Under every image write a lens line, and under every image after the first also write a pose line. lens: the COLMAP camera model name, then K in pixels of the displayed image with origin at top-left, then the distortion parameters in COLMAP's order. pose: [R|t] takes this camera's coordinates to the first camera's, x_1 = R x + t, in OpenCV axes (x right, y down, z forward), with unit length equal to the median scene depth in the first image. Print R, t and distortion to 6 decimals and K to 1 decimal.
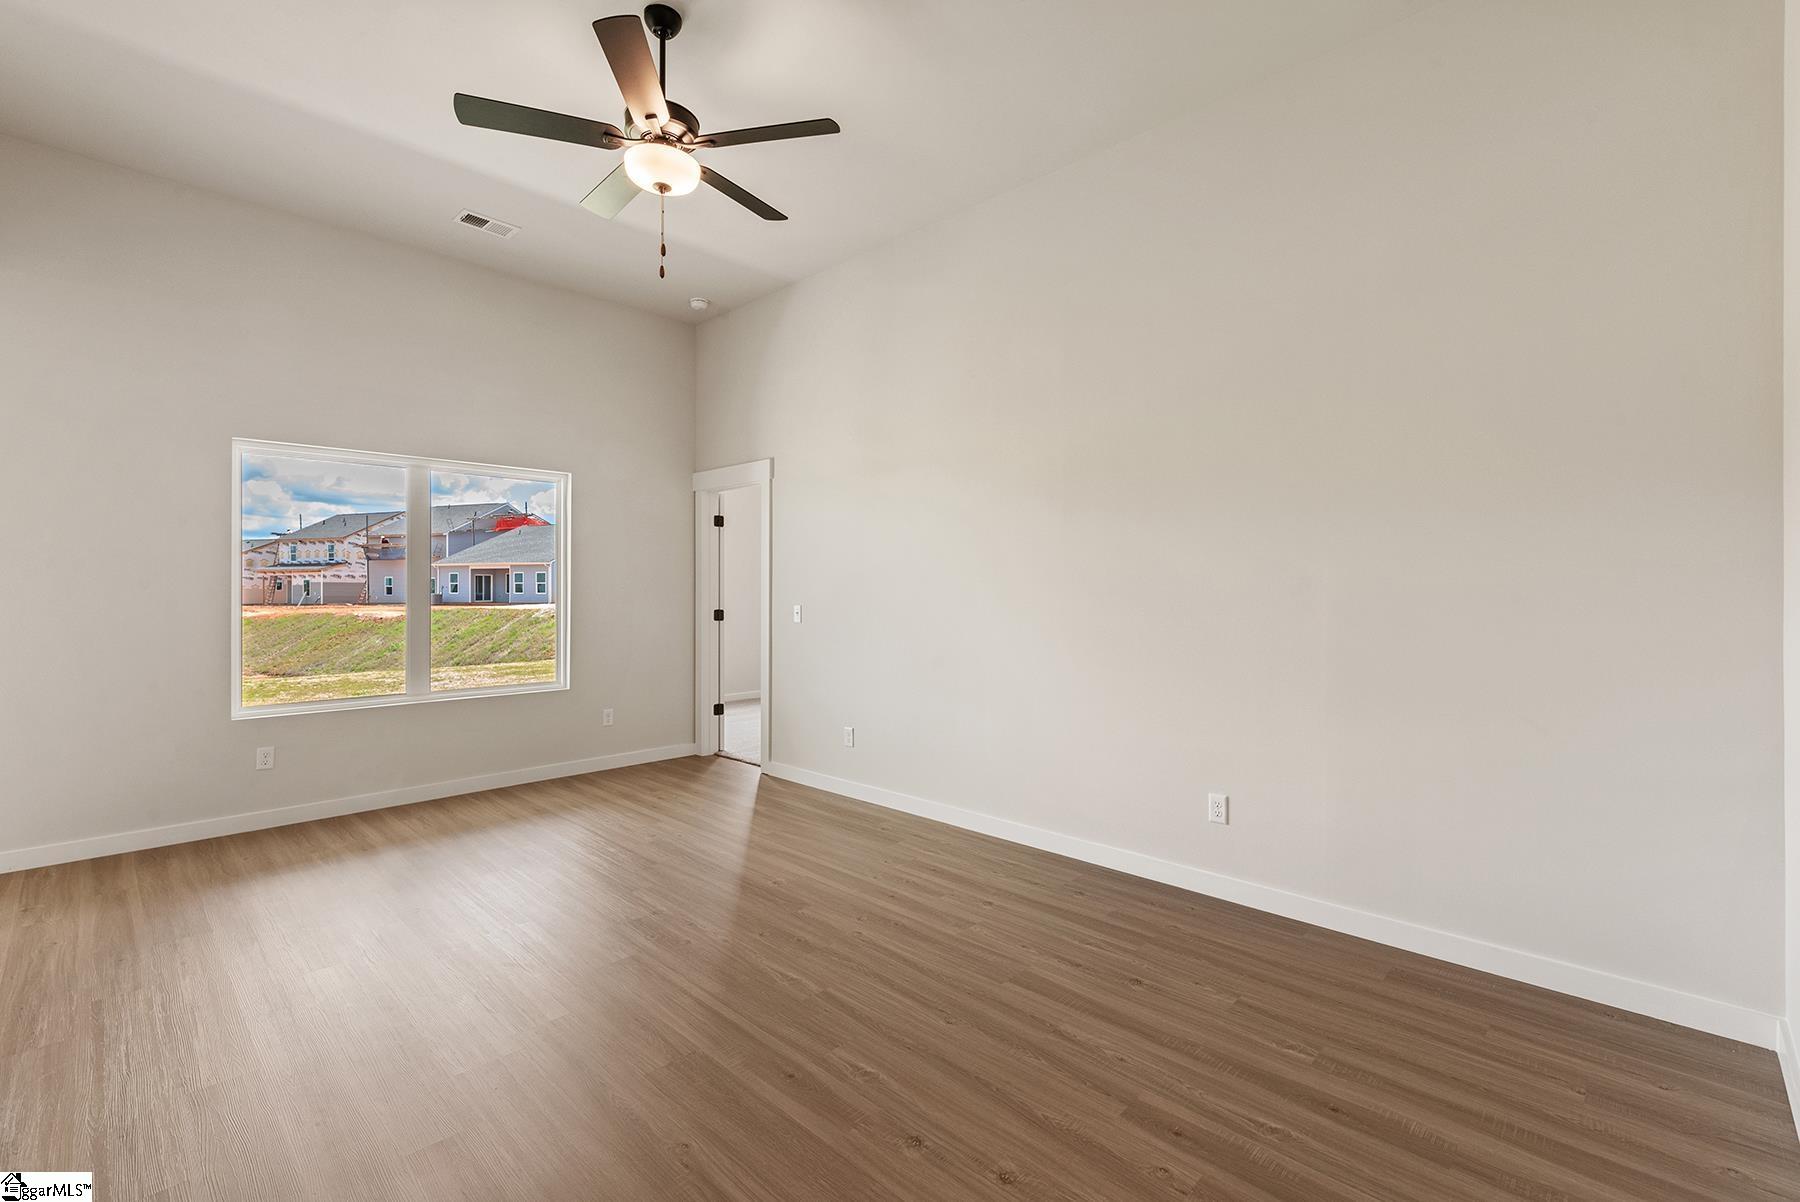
lens RADIAL K [[782.8, 0, 895.1], [0, 782.8, 595.0], [0, 0, 1]] dist [-0.001426, 0.000232]
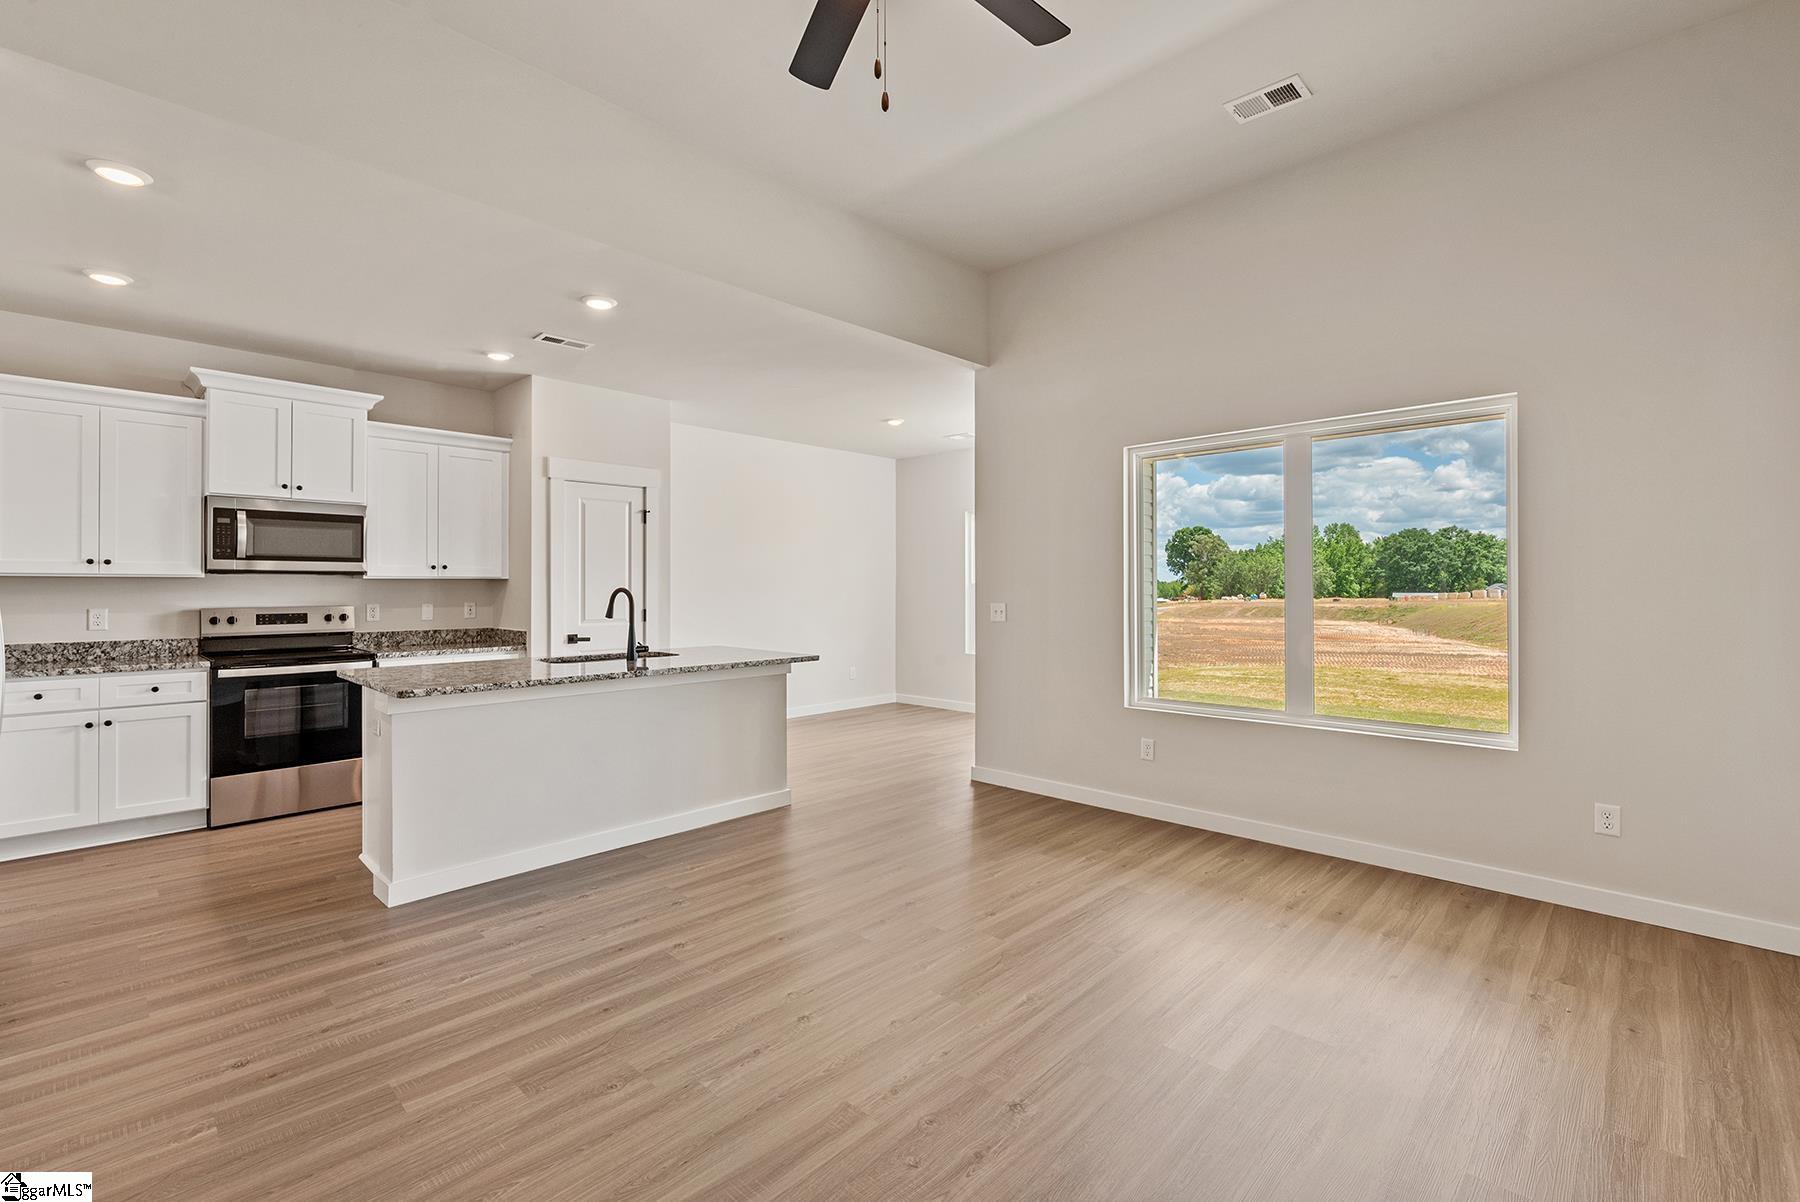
lens RADIAL K [[782.8, 0, 900.4], [0, 782.8, 586.8], [0, 0, 1]] dist [-0.001426, 0.000232]
pose [[0.000120, -0.005634, -0.999984, 0.289681], [0.001740, 0.999983, -0.005634, -0.006357], [0.999998, -0.001739, 0.000129, 0.790039]]
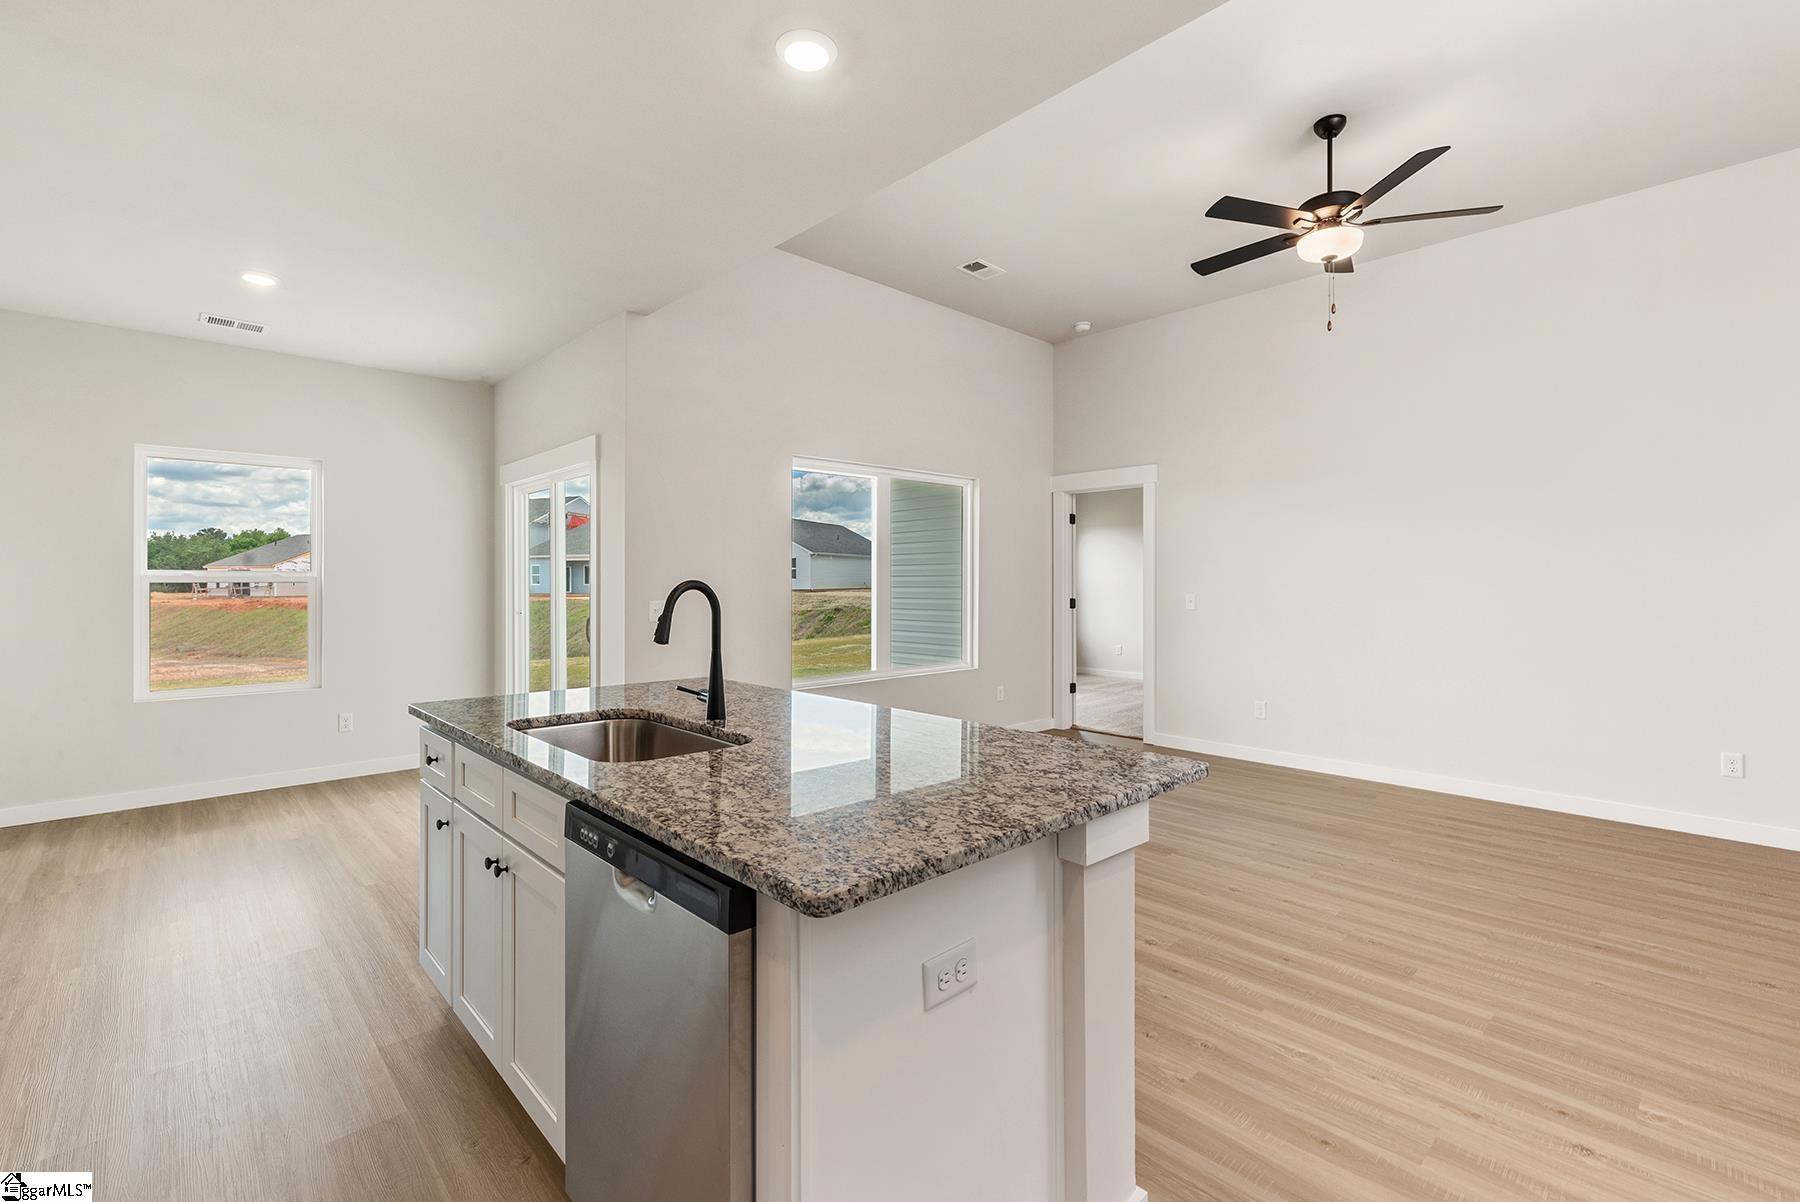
lens RADIAL K [[782.8, 0, 902.9], [0, 782.8, 597.0], [0, 0, 1]] dist [-0.001426, 0.000232]
pose [[0.998795, -0.004132, -0.048911, -0.708244], [0.004998, 0.999833, 0.017585, -0.008333], [0.048830, -0.017808, 0.998648, -0.217630]]
